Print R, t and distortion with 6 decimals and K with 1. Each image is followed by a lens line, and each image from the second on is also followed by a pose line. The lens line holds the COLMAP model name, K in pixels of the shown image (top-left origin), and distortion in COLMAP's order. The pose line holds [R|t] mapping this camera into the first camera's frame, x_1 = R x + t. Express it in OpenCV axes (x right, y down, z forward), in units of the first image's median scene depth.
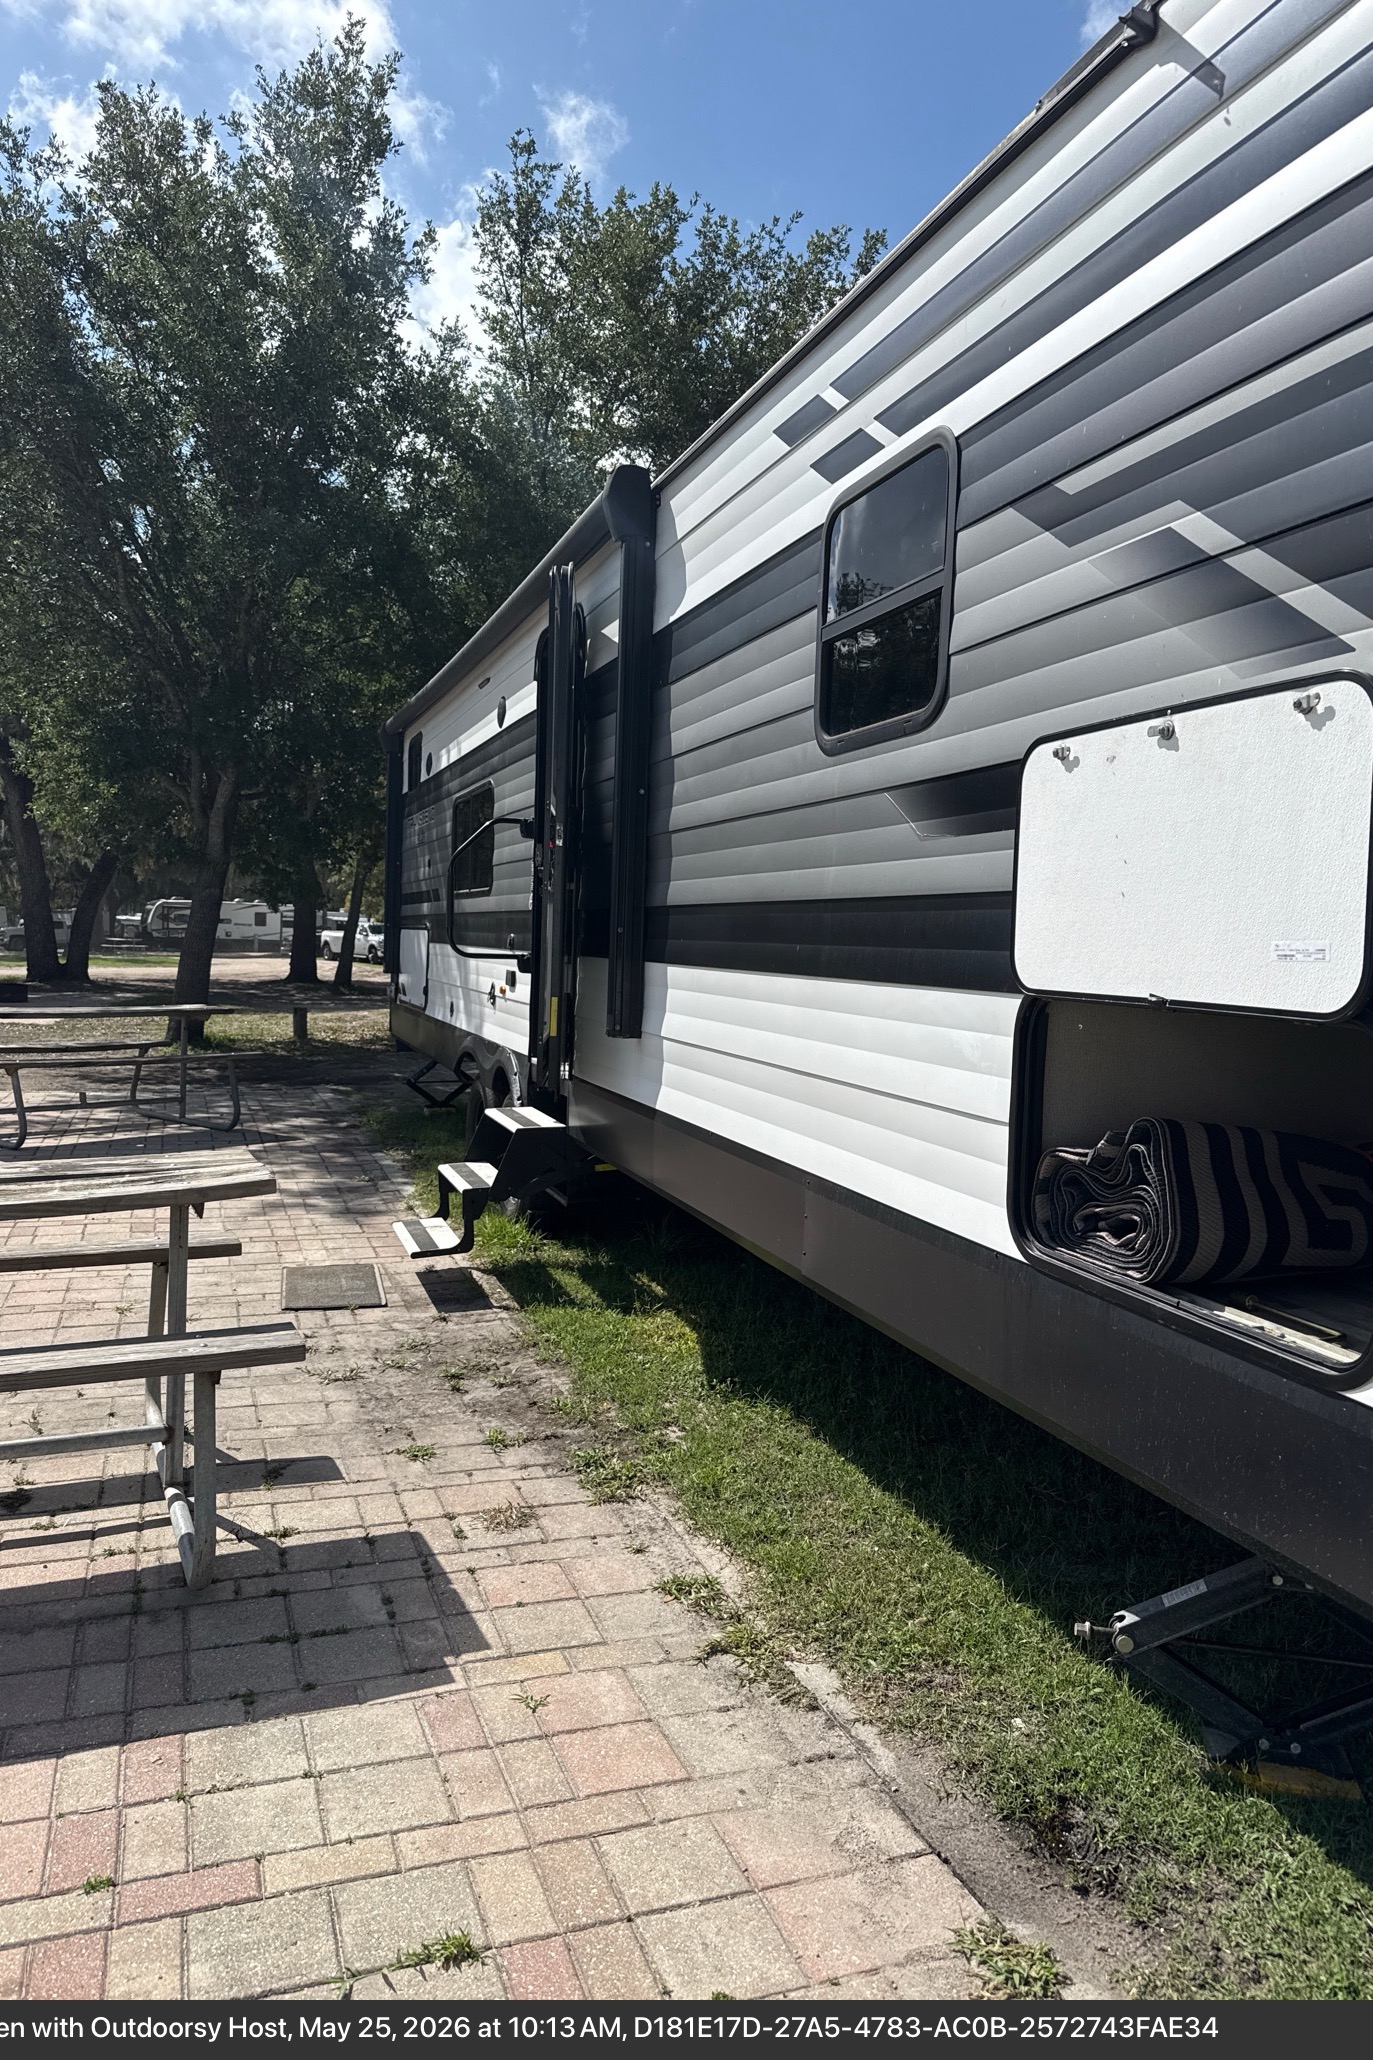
lens RADIAL K [[1395.2, 0, 767.0], [0, 1395.2, 1010.4], [0, 0, 1]] dist [0.125841, -0.125894]
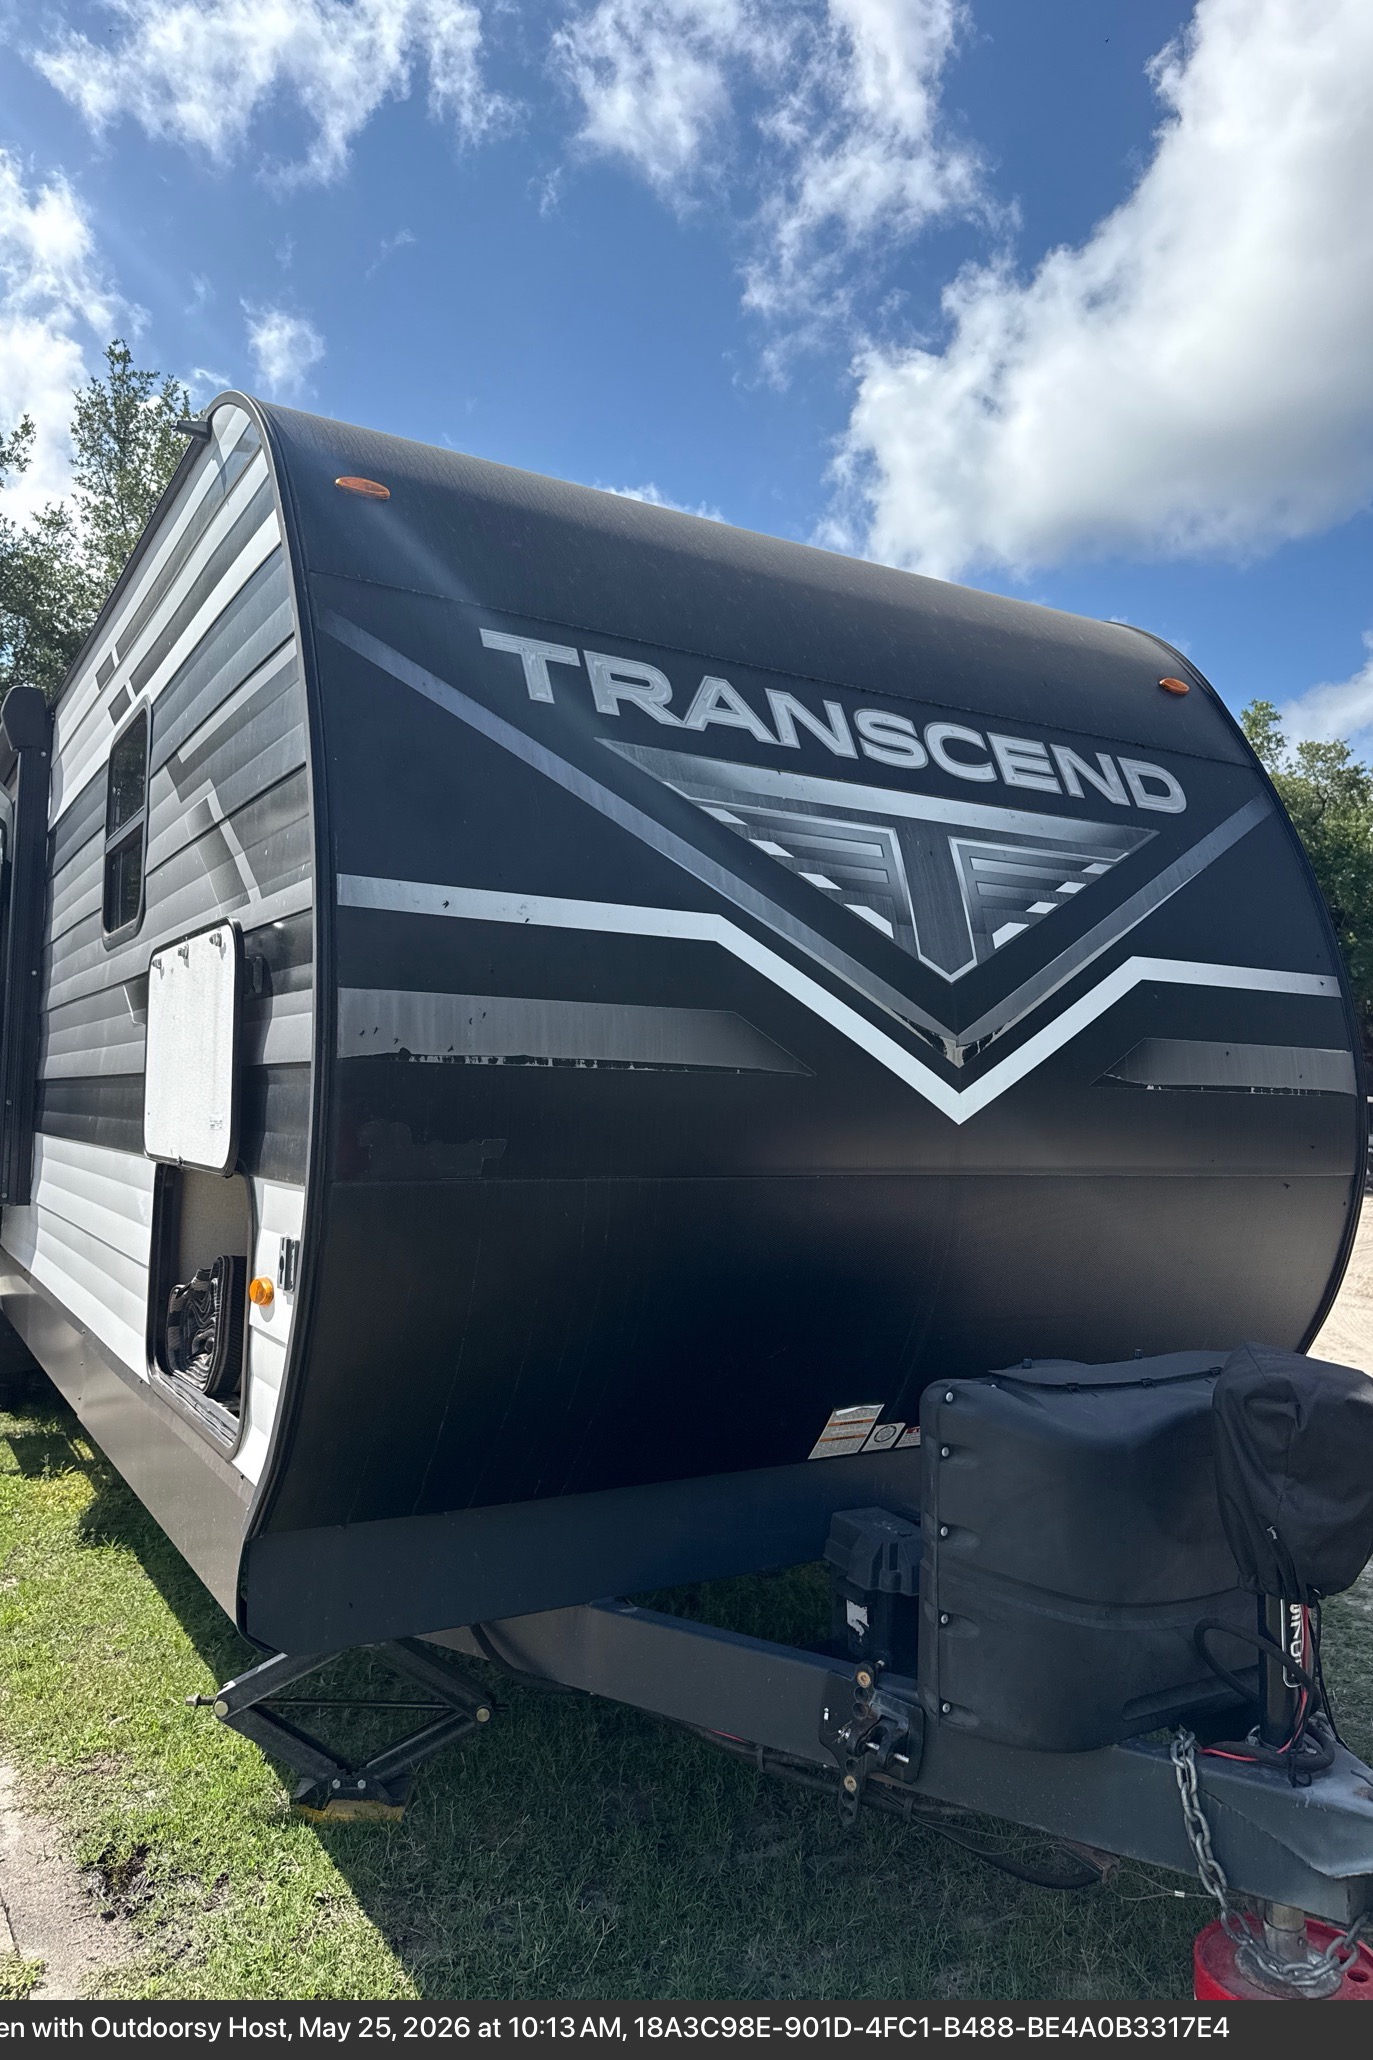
lens RADIAL K [[1427.7, 0, 686.5], [0, 1427.7, 1030.0], [0, 0, 1]] dist [0.046845, -0.000554]
pose [[0.989335, -0.001384, 0.145650, 0.258619], [0.016075, 0.994884, -0.099740, 0.005760], [-0.144767, 0.101018, 0.984296, -0.166812]]
